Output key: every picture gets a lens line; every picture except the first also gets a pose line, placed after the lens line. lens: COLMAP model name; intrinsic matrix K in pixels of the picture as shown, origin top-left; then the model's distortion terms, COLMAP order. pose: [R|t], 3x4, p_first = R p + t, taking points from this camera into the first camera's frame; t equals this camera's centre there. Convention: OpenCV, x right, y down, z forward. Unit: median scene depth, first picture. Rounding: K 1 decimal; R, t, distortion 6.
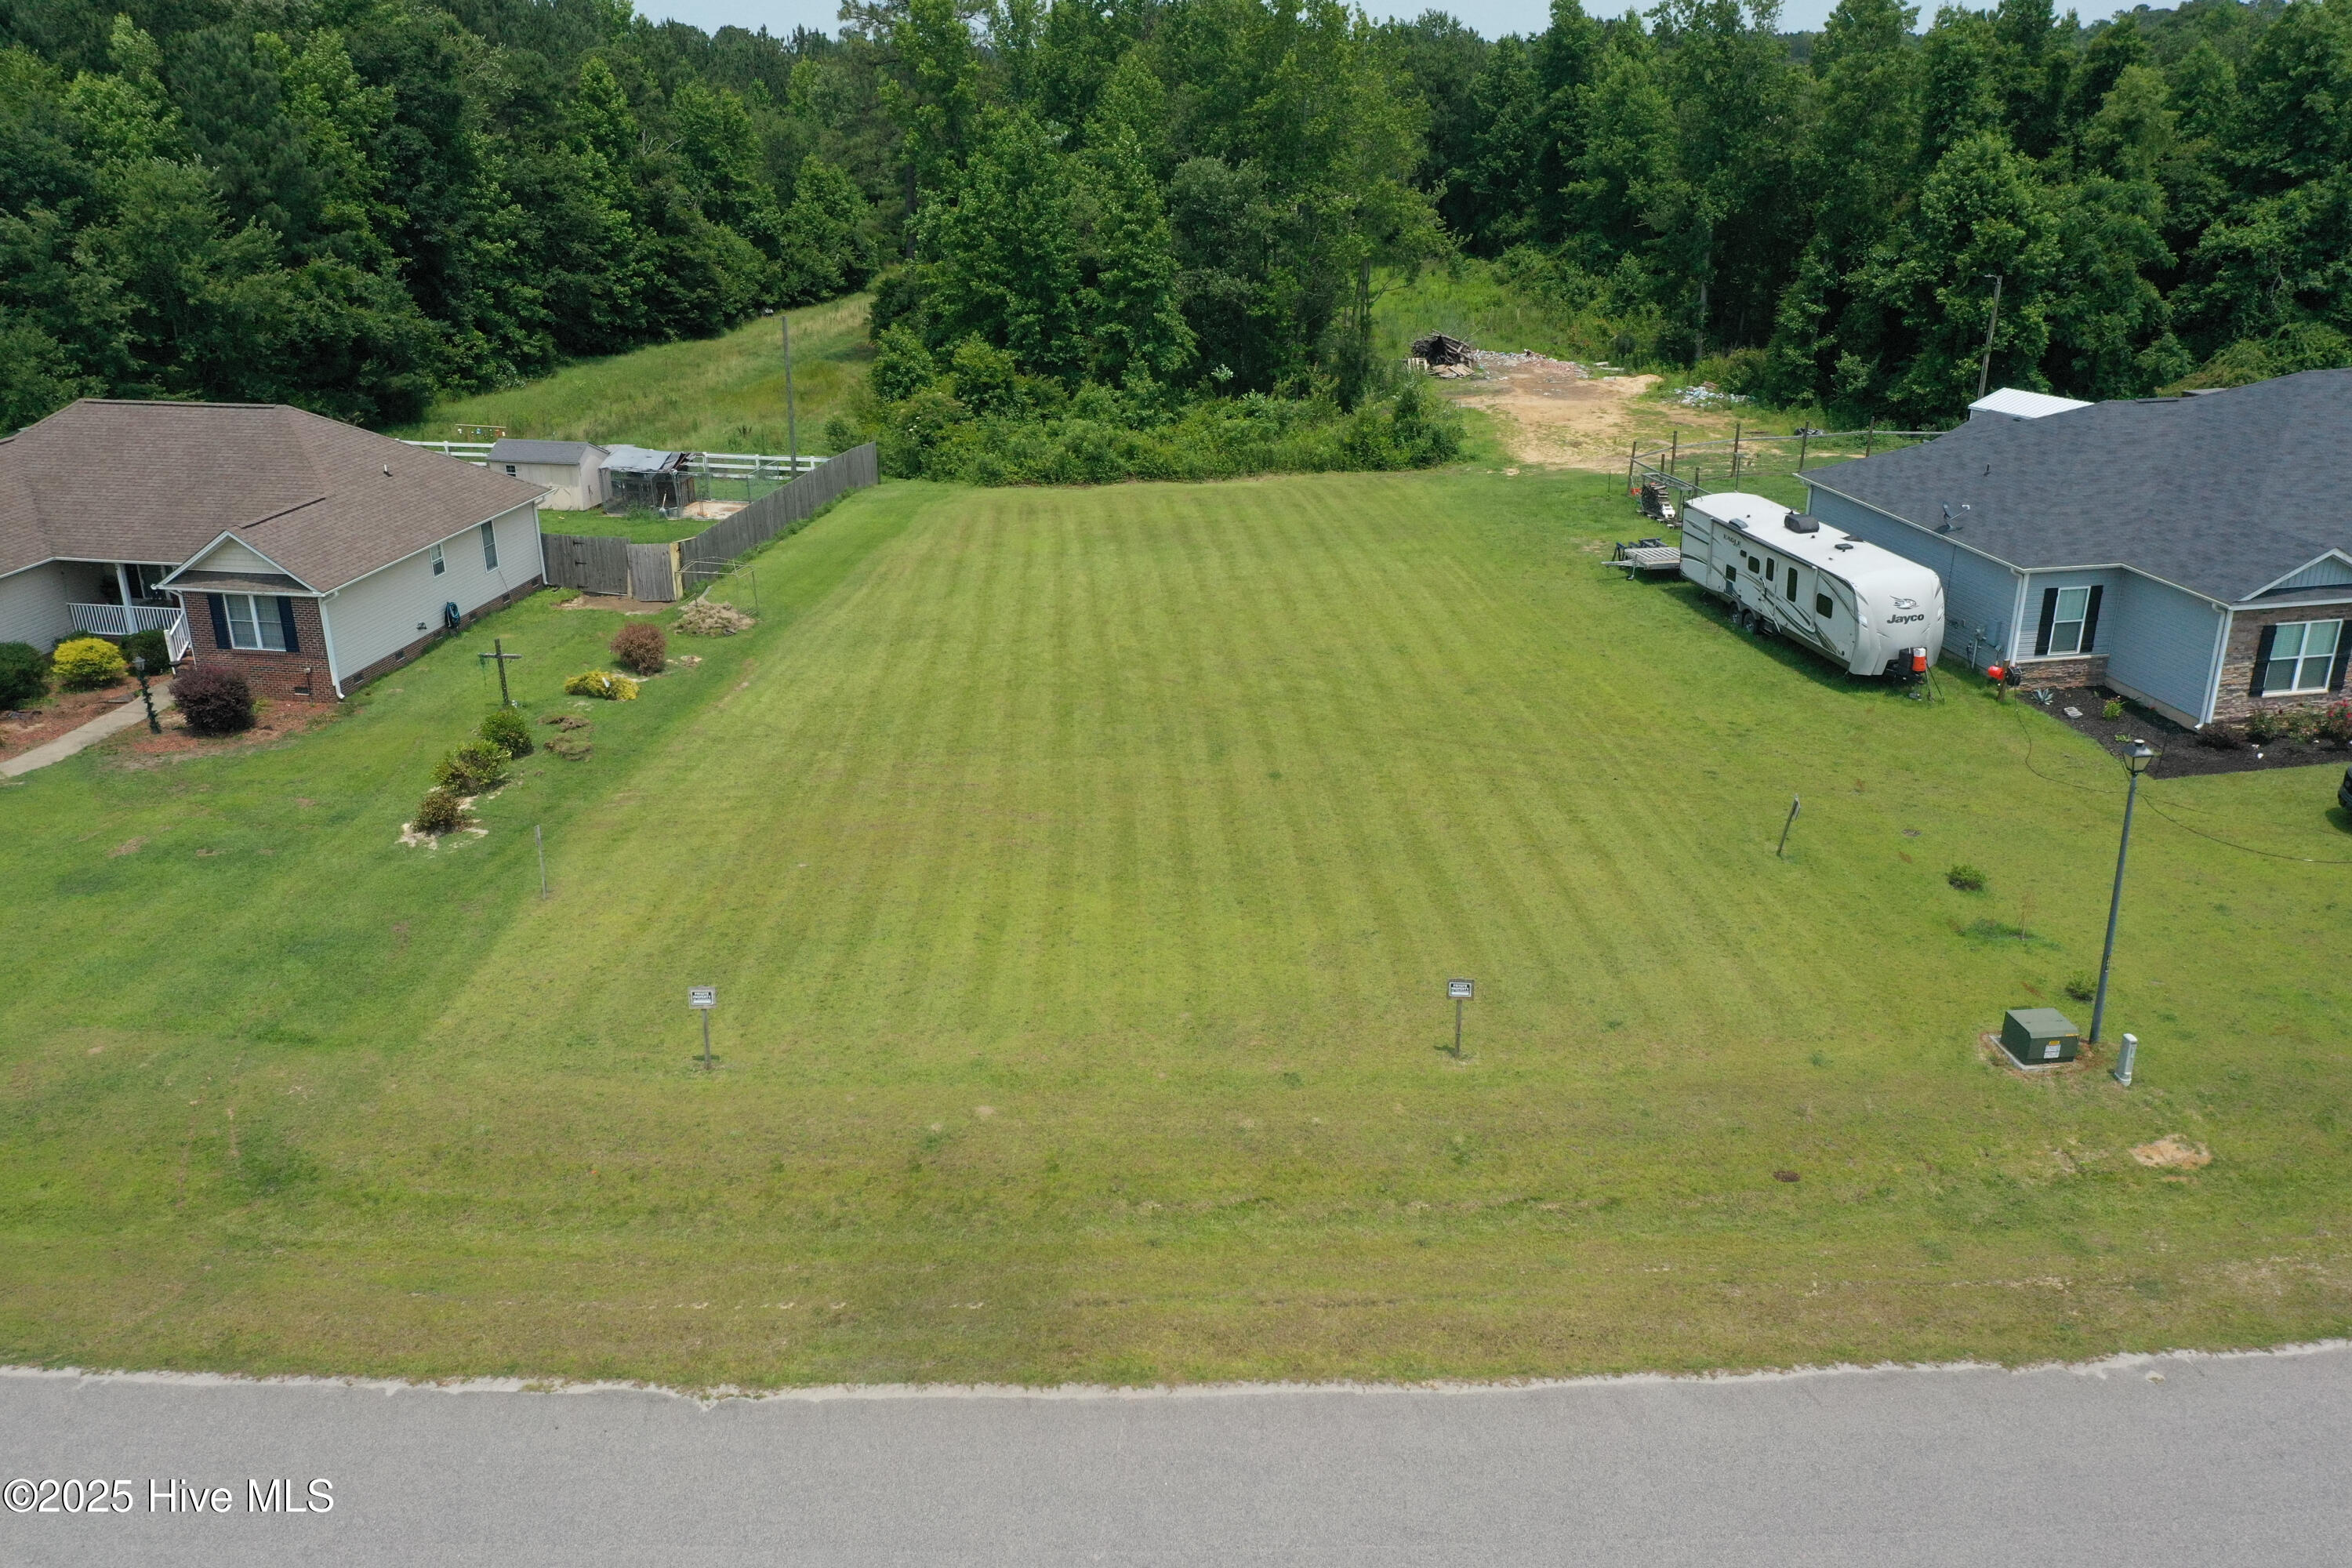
lens RADIAL K [[1864.5, 0, 1176.0], [0, 1864.5, 784.0], [0, 0, 1]] dist [0.018795, 0.003422]
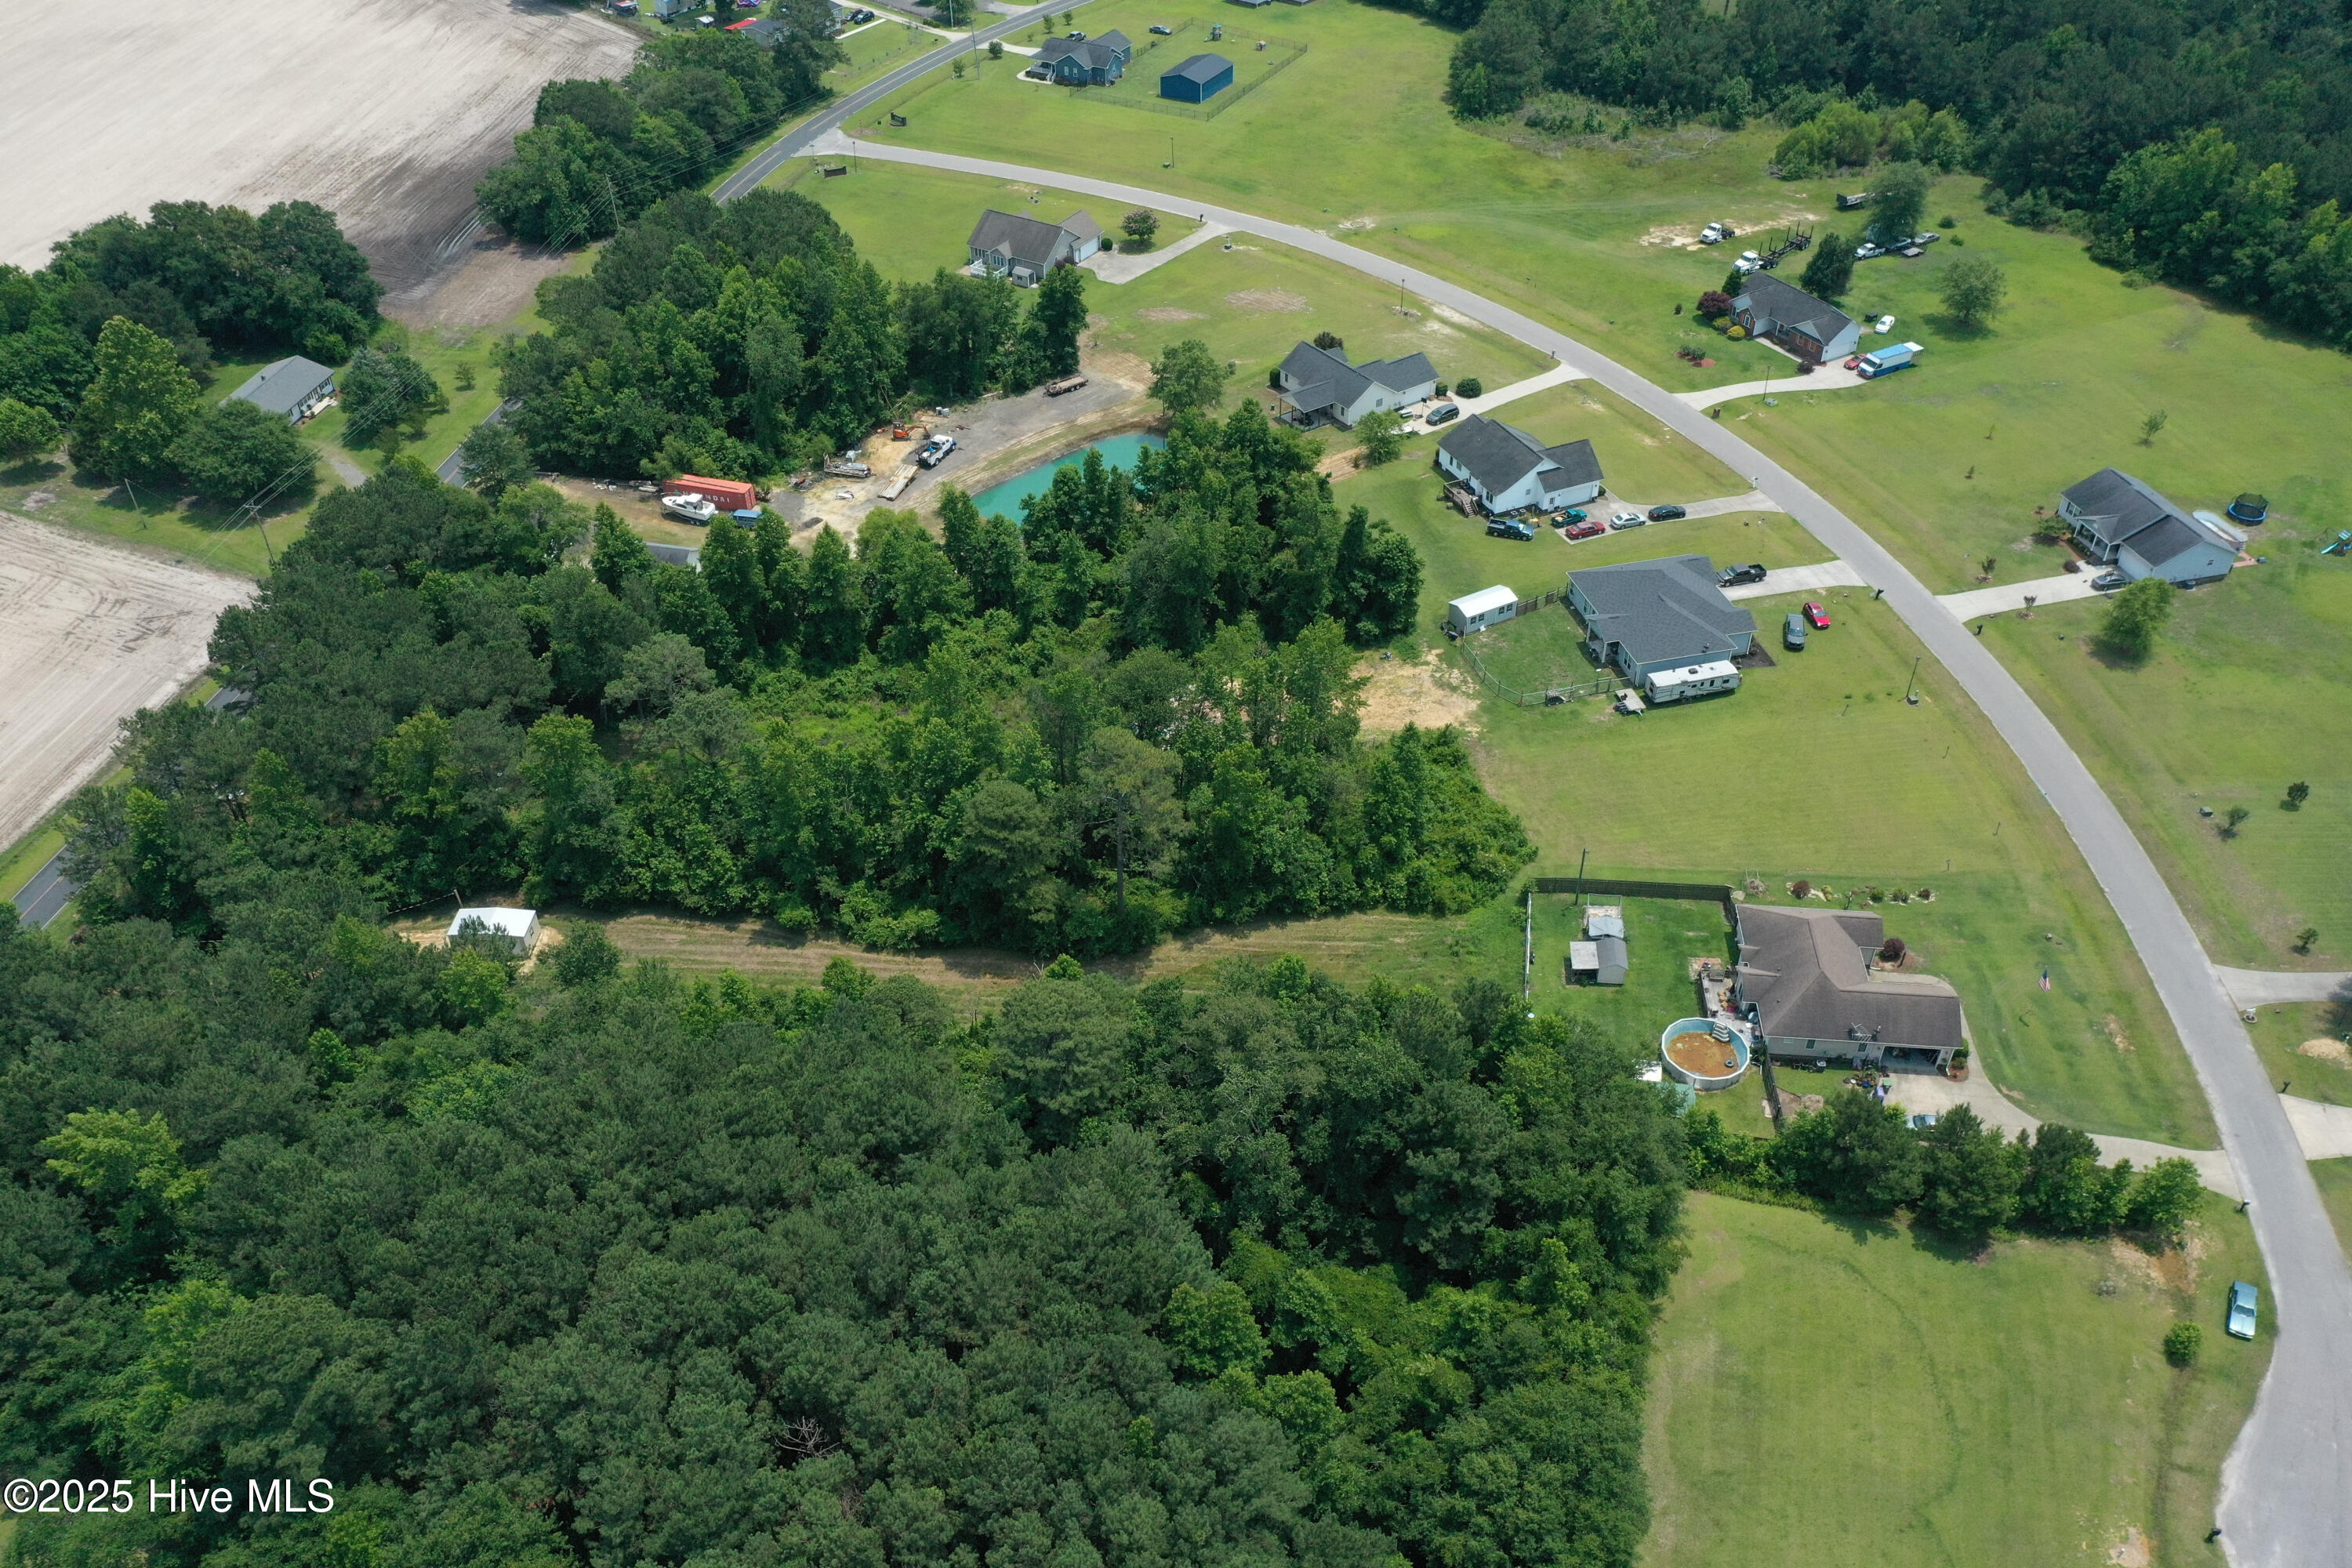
lens RADIAL K [[1845.2, 0, 1176.0], [0, 1845.2, 784.0], [0, 0, 1]] dist [0.025049, 0.004828]
pose [[-0.072118, -0.619109, 0.781987, -3.376799], [0.366773, 0.712632, 0.598025, -3.282939], [-0.927511, 0.329940, 0.175679, 1.717757]]
